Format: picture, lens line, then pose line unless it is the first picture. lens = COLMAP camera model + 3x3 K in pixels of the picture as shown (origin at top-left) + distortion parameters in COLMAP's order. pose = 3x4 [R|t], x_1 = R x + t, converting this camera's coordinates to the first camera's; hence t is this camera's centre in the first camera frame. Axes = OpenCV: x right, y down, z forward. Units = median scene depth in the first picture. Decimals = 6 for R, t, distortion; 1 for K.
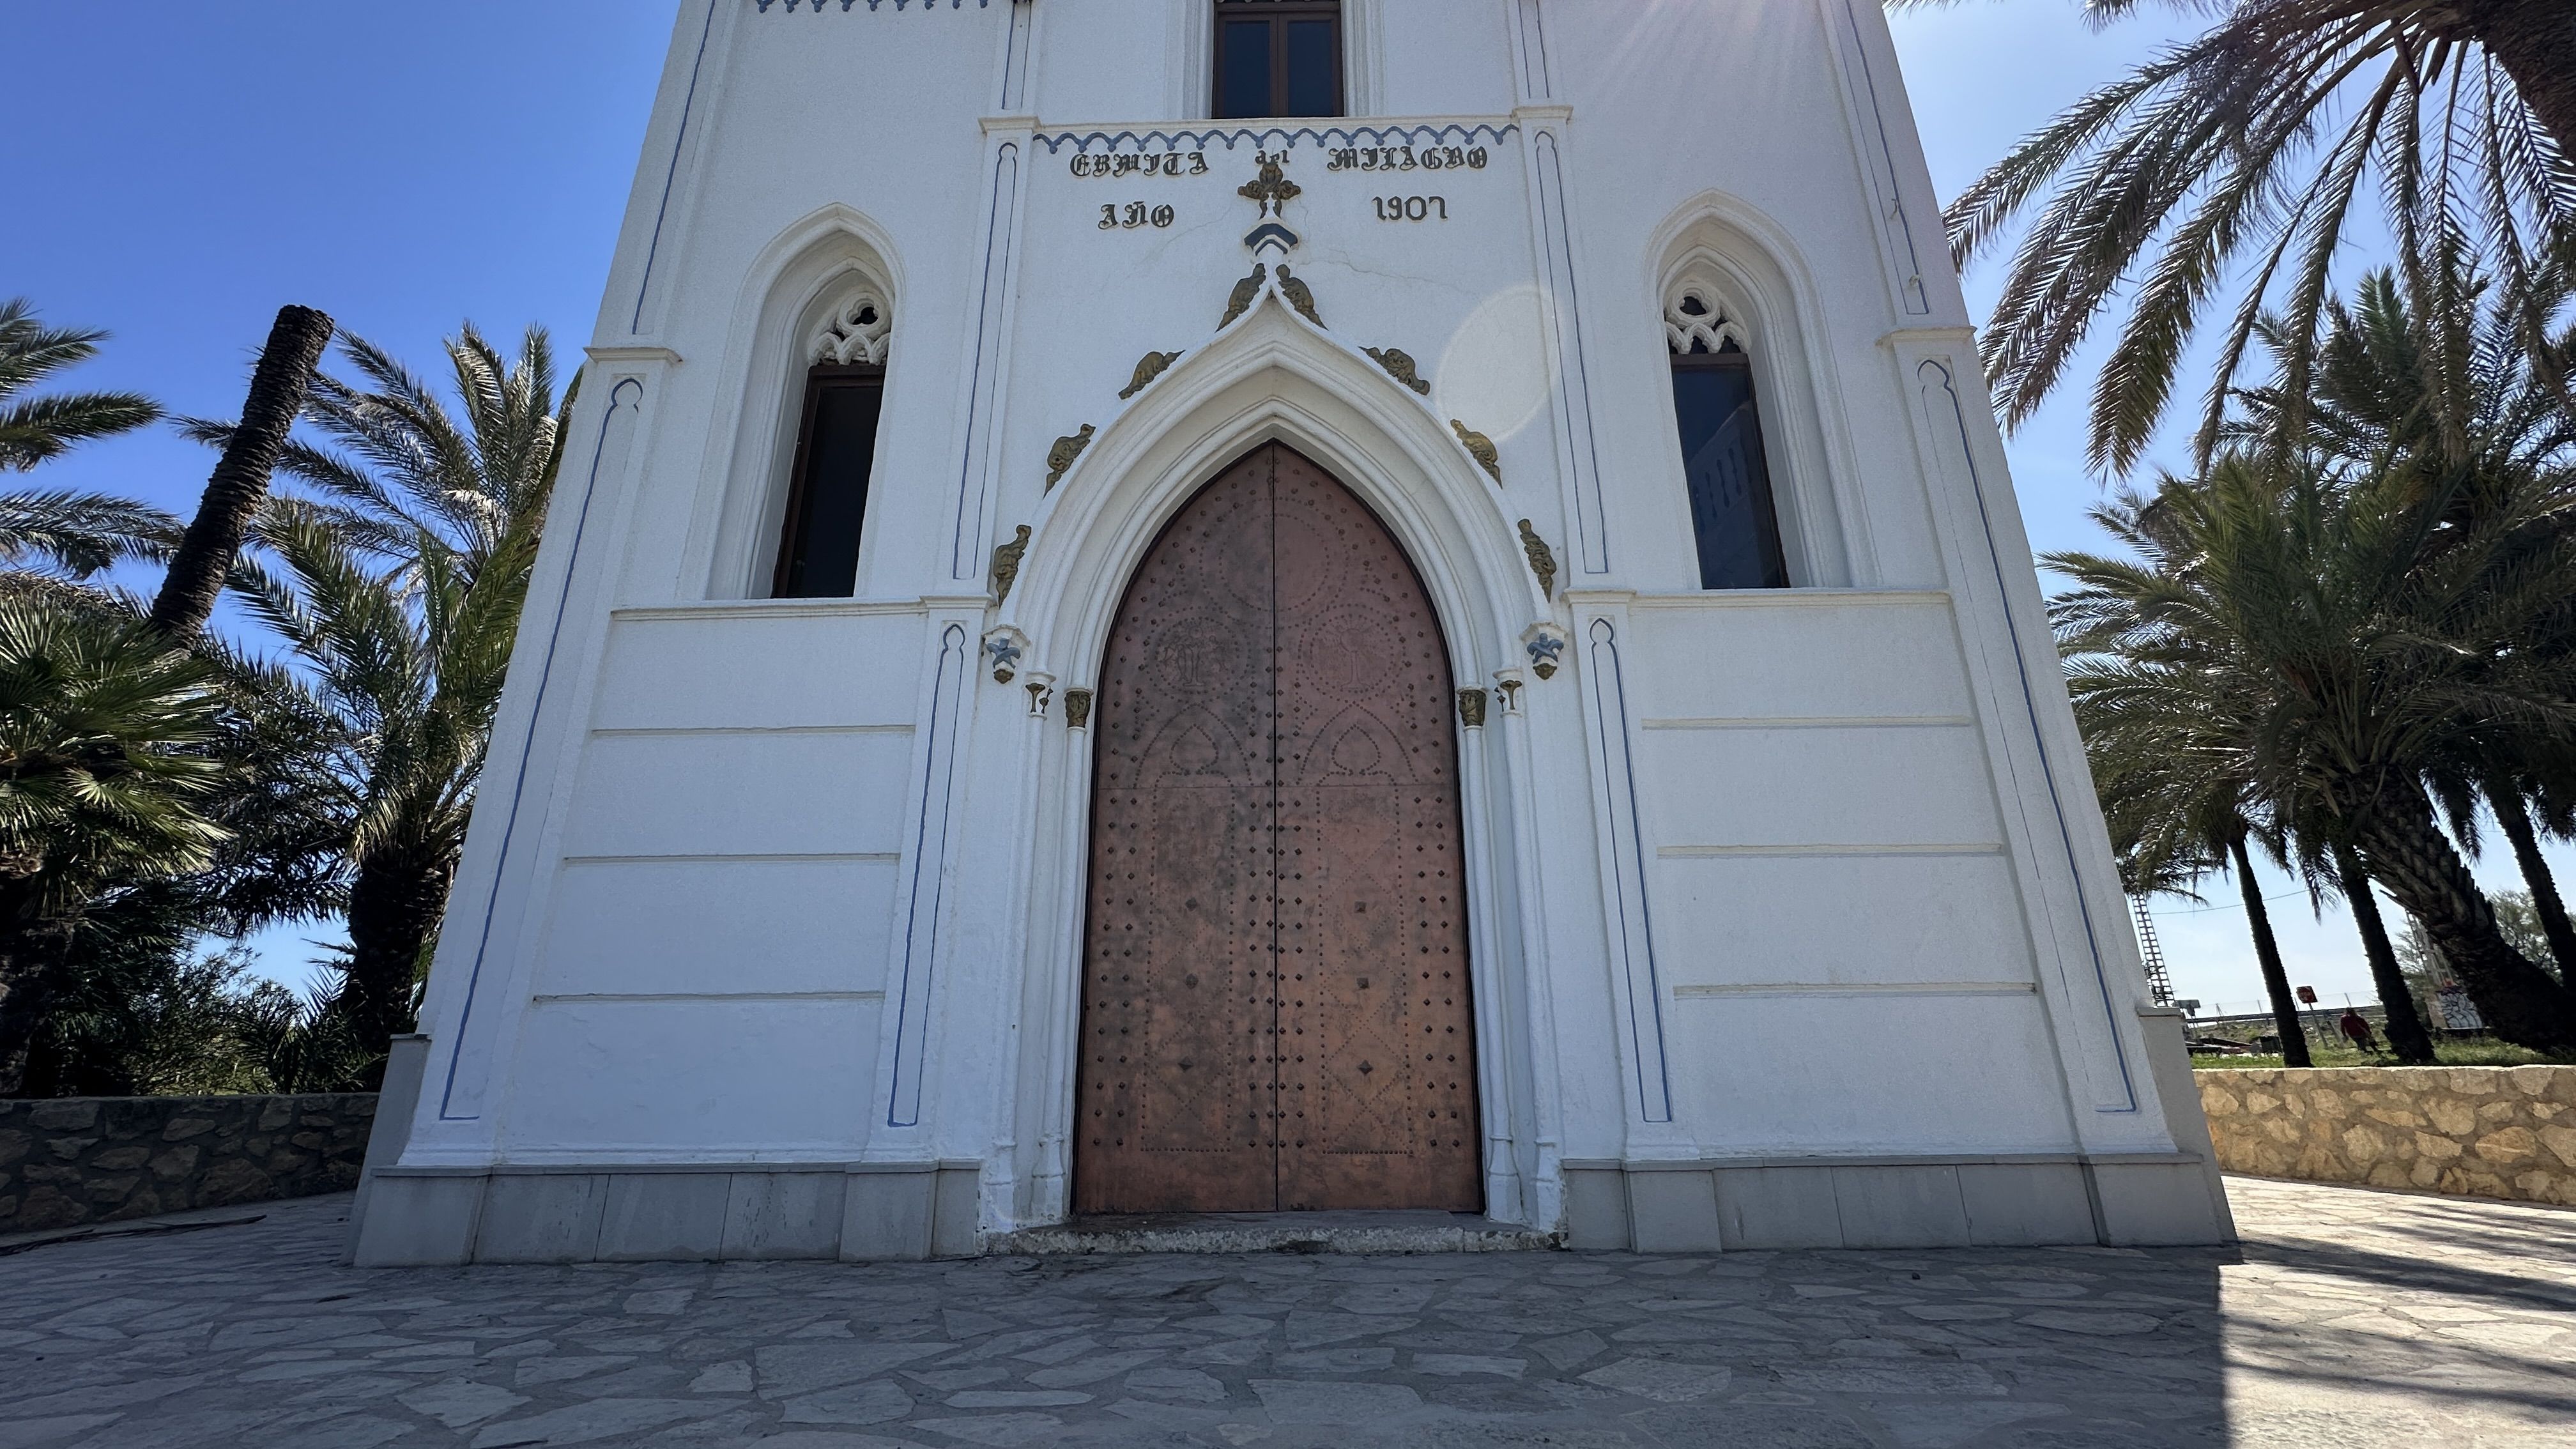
lens RADIAL K [[1030.7, 0, 1284.2], [0, 1030.7, 727.7], [0, 0, 1]] dist [-0.002878, 0.000954]
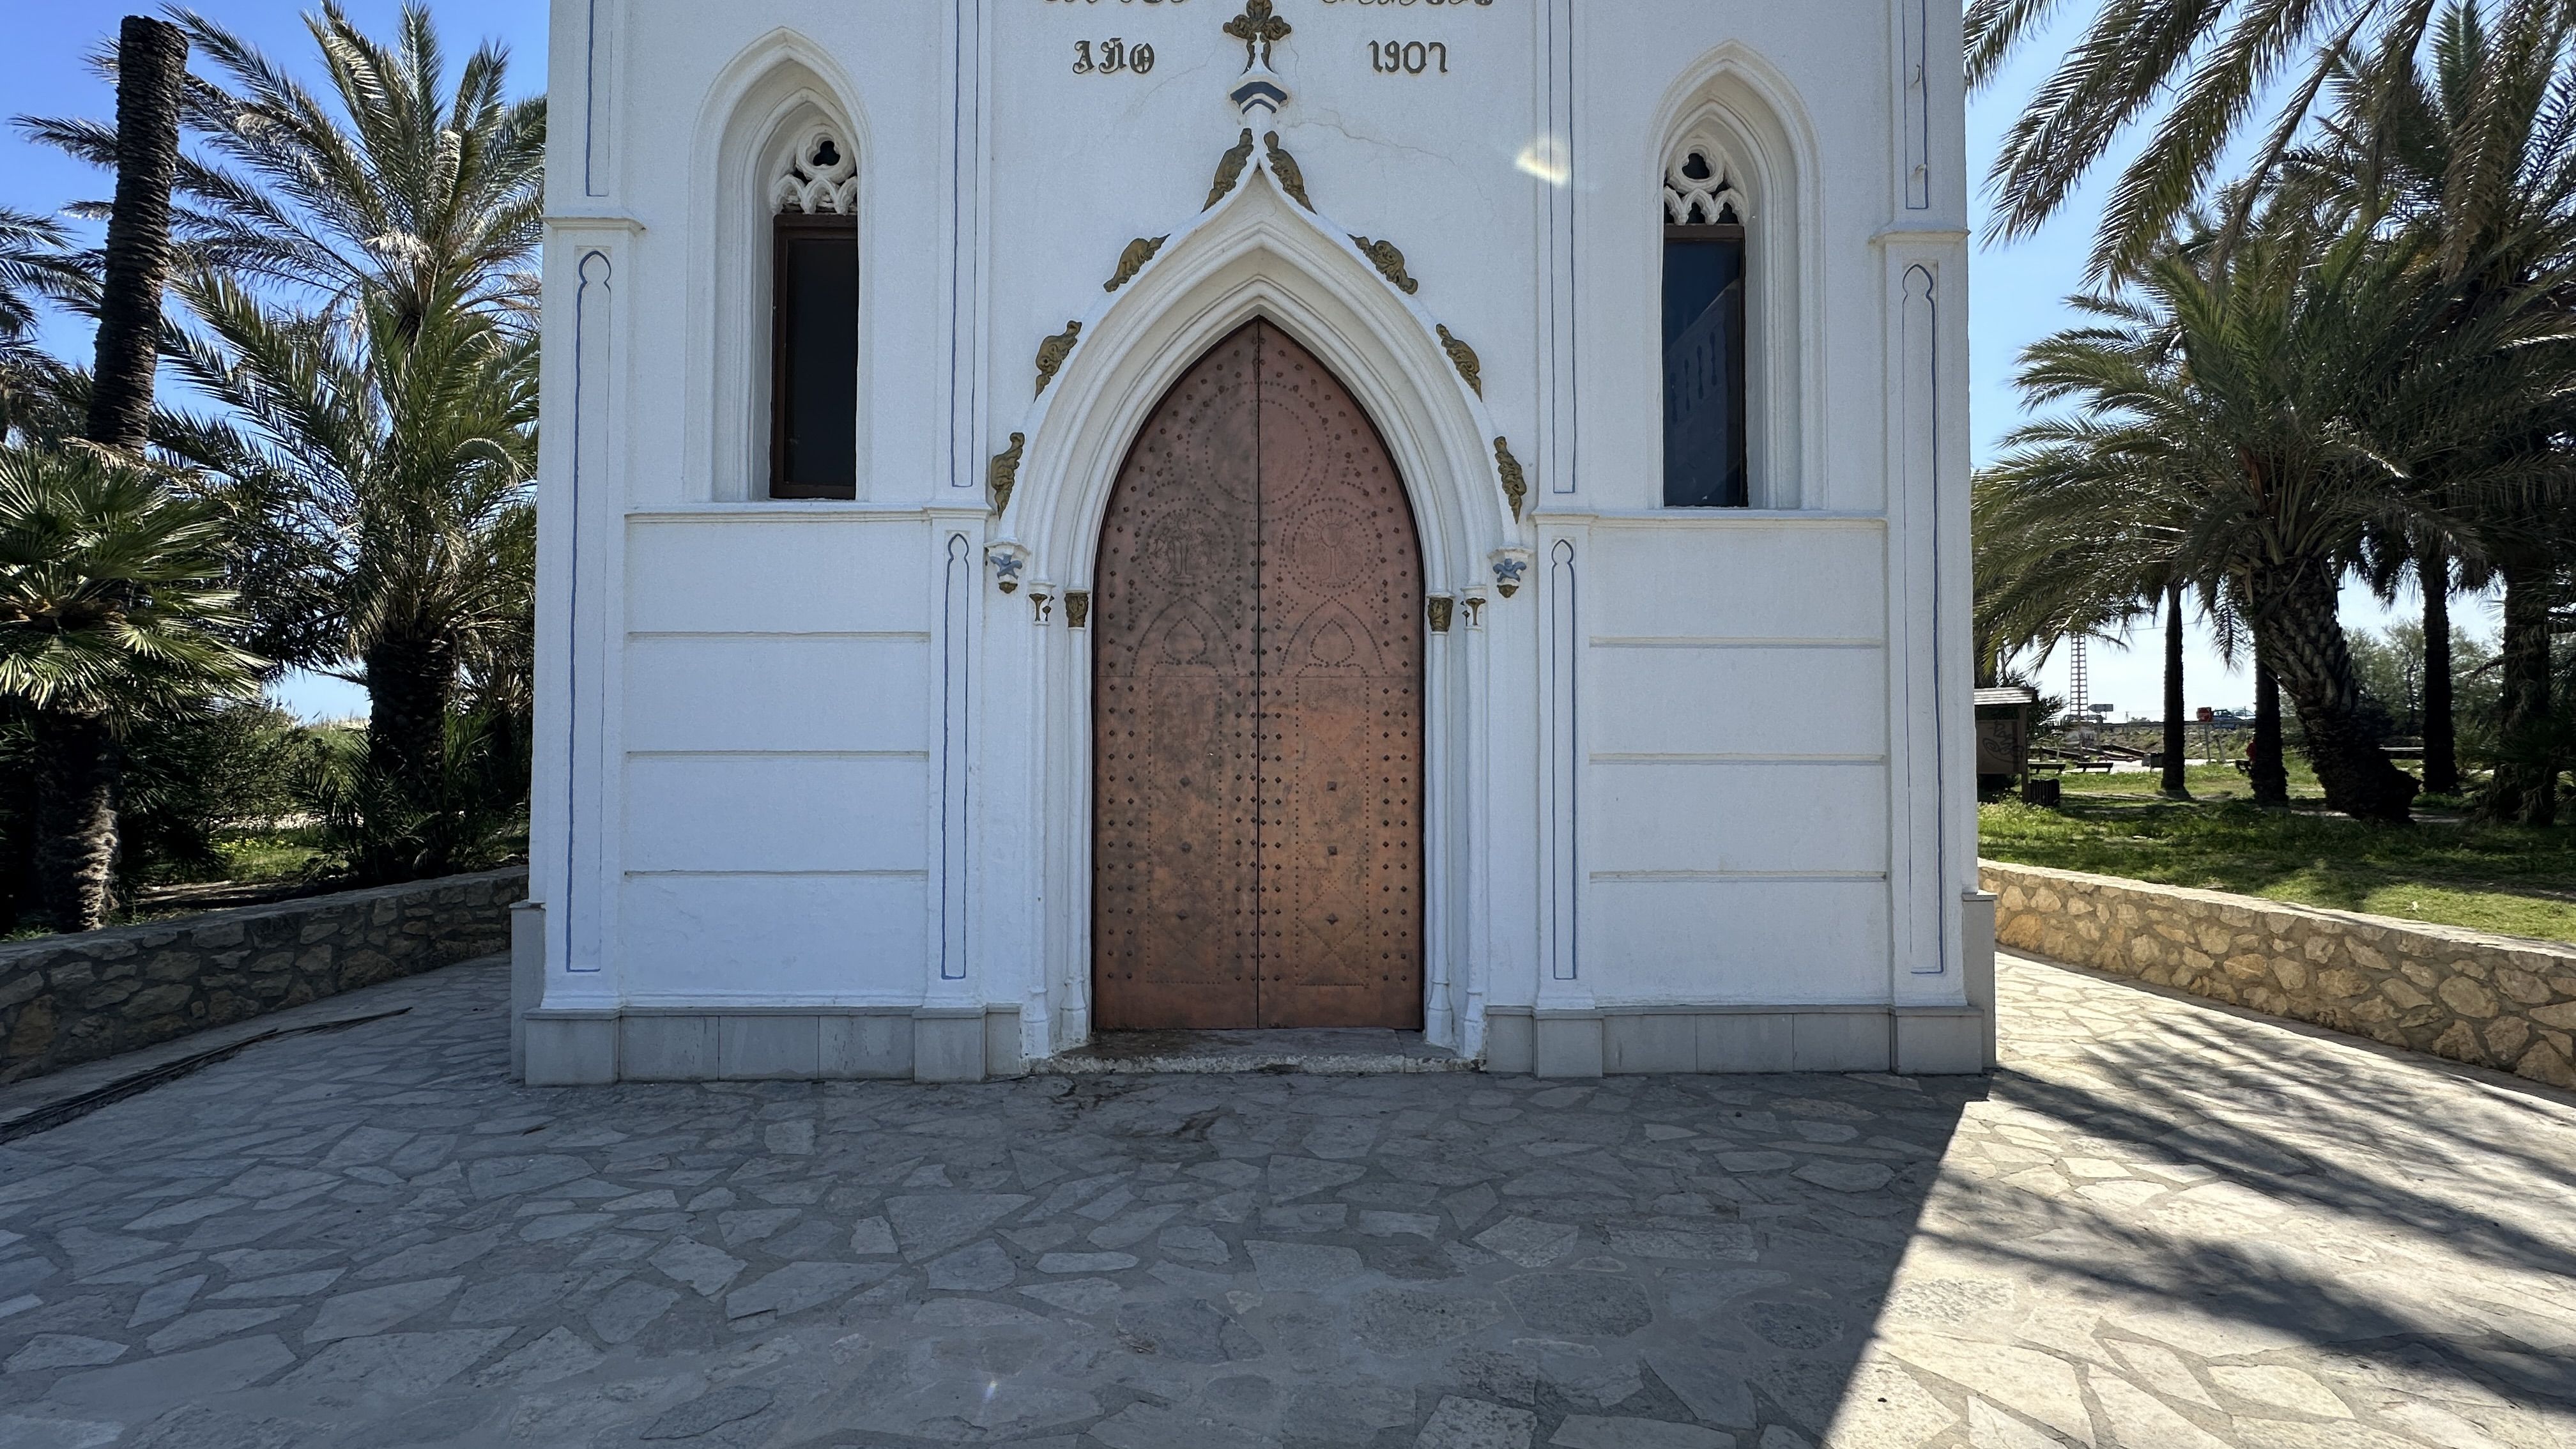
lens RADIAL K [[1030.7, 0, 1283.9], [0, 1030.7, 726.5], [0, 0, 1]] dist [-0.002878, 0.000954]
pose [[0.999576, 0.009010, 0.027685, -0.012205], [-0.016832, 0.954734, 0.296983, -0.229104], [-0.023756, -0.297323, 0.954481, -0.076657]]
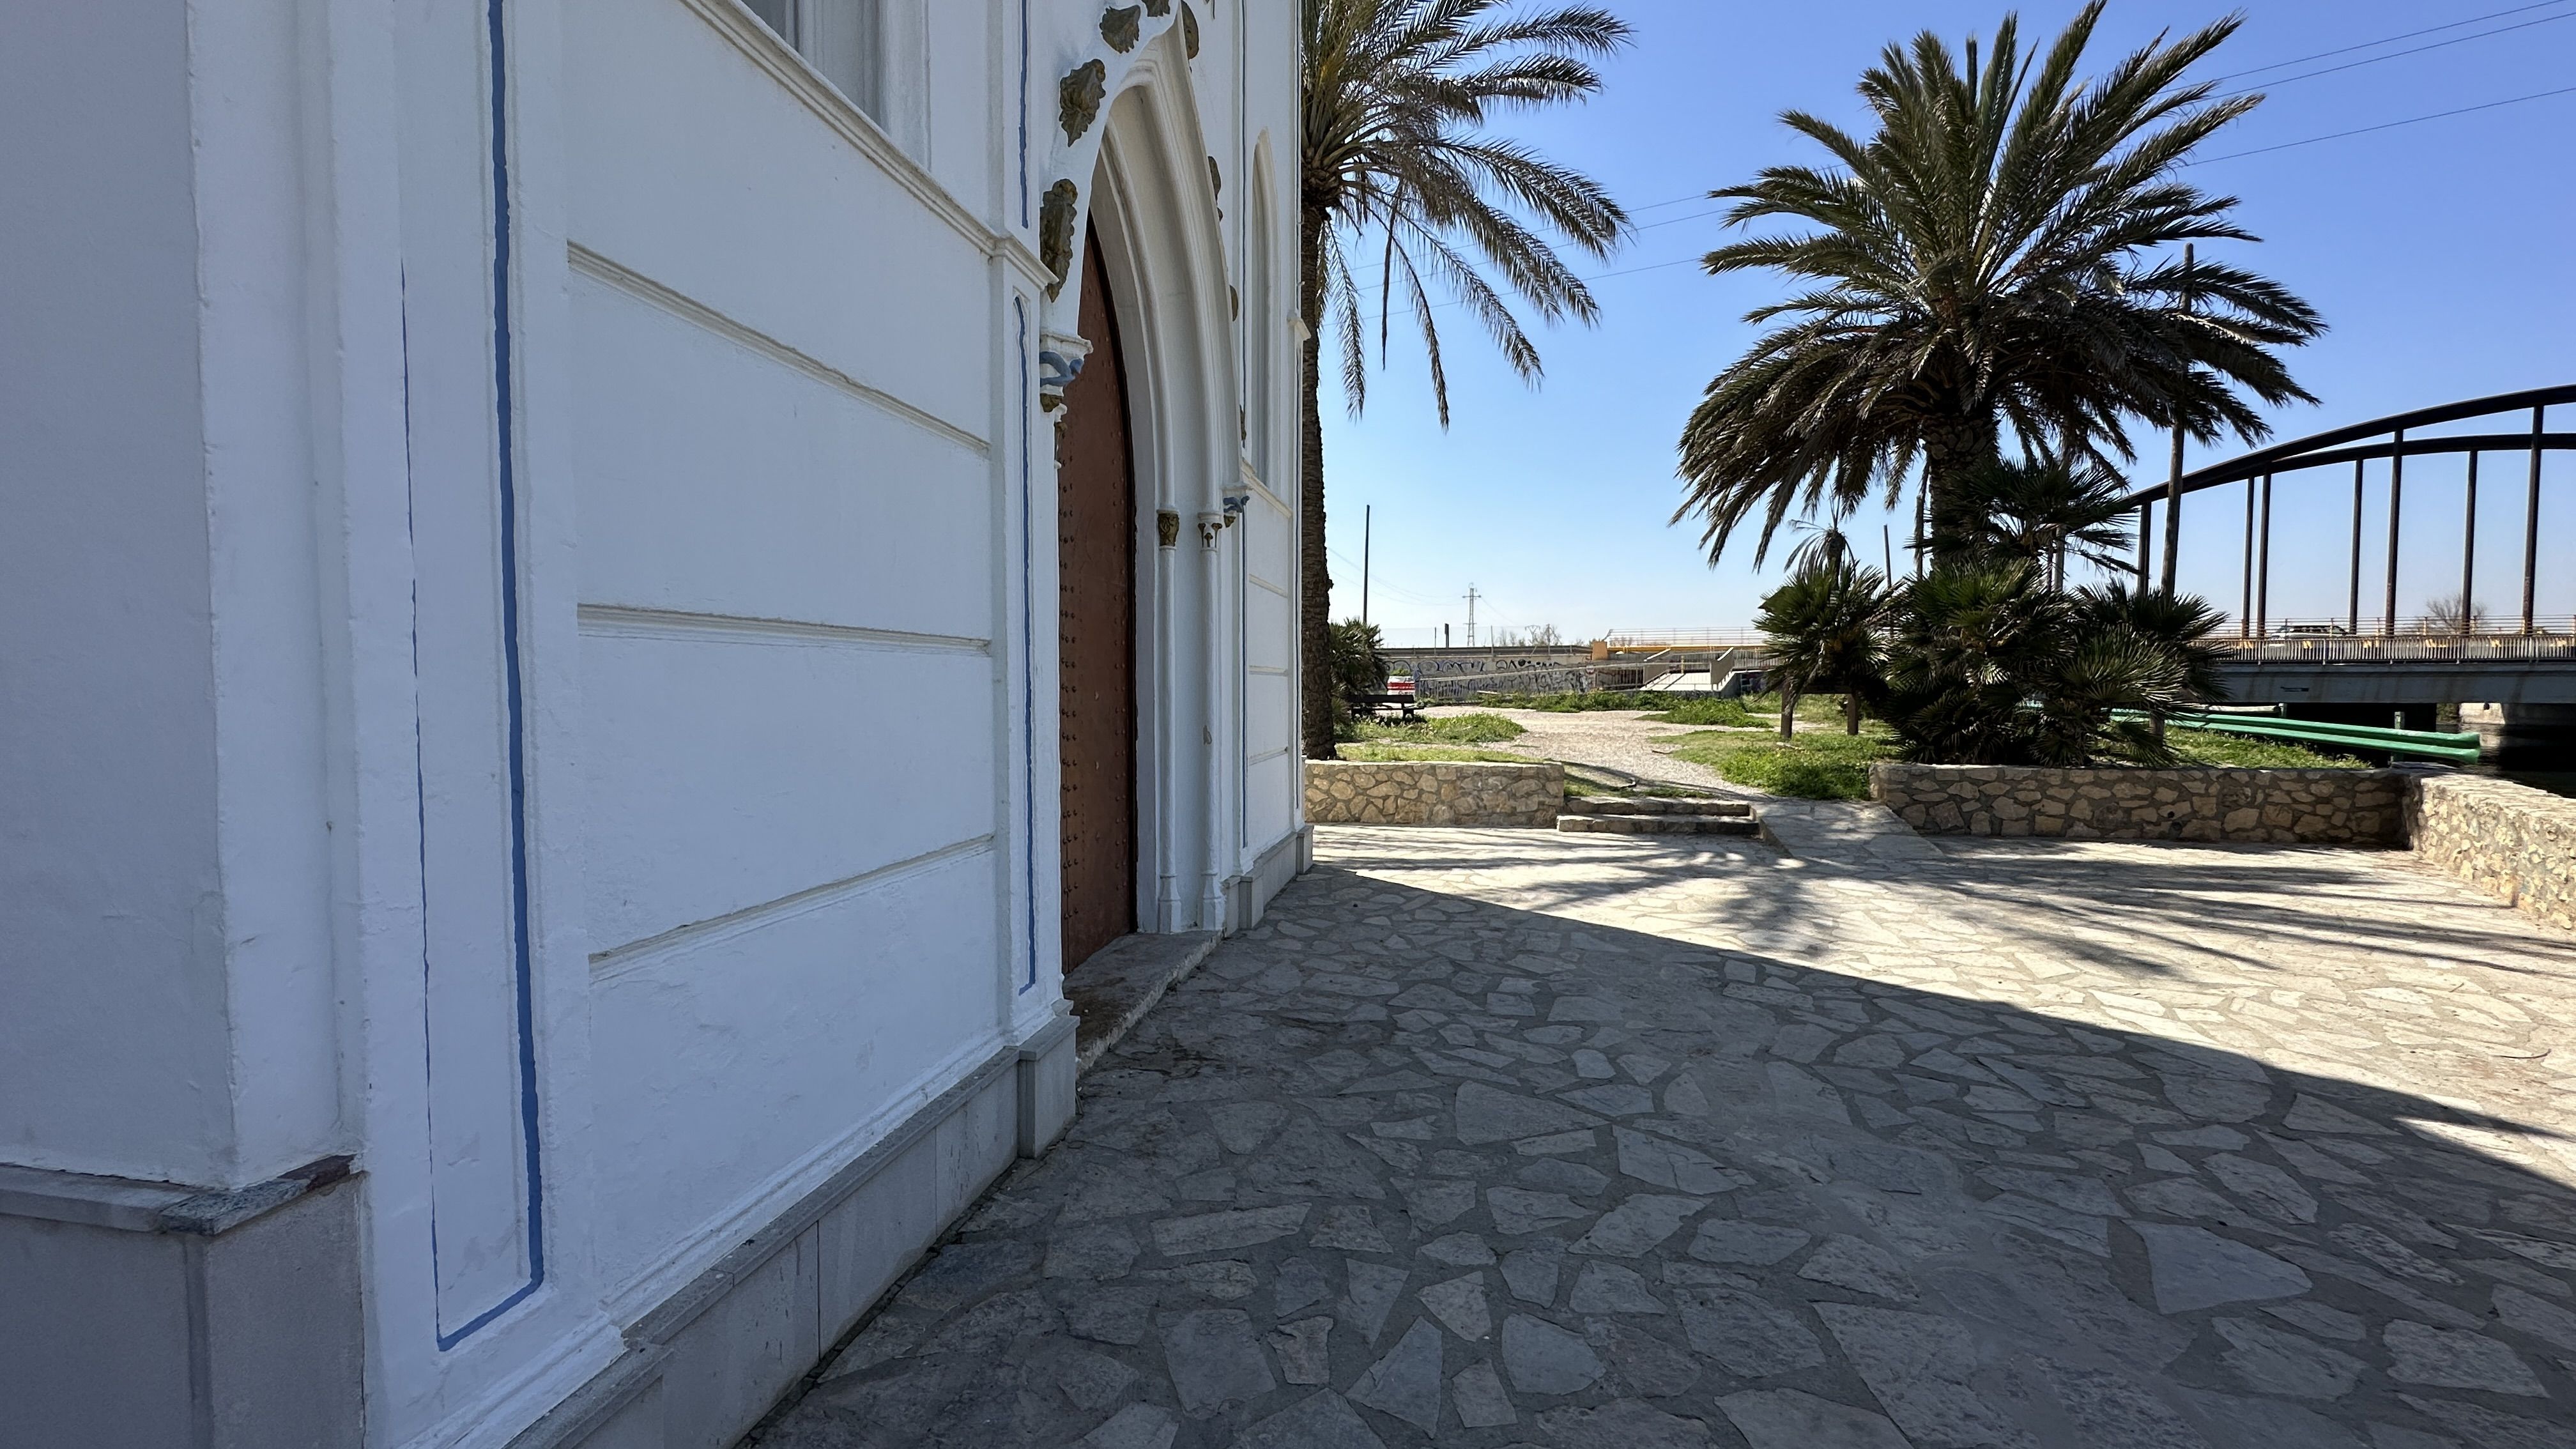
lens RADIAL K [[1030.7, 0, 1286.5], [0, 1030.7, 720.3], [0, 0, 1]] dist [-0.002878, 0.000954]
pose [[0.175659, -0.025717, 0.984115, -0.949749], [-0.313734, 0.946073, 0.080723, 0.049957], [-0.933121, -0.322930, 0.158118, 0.636414]]
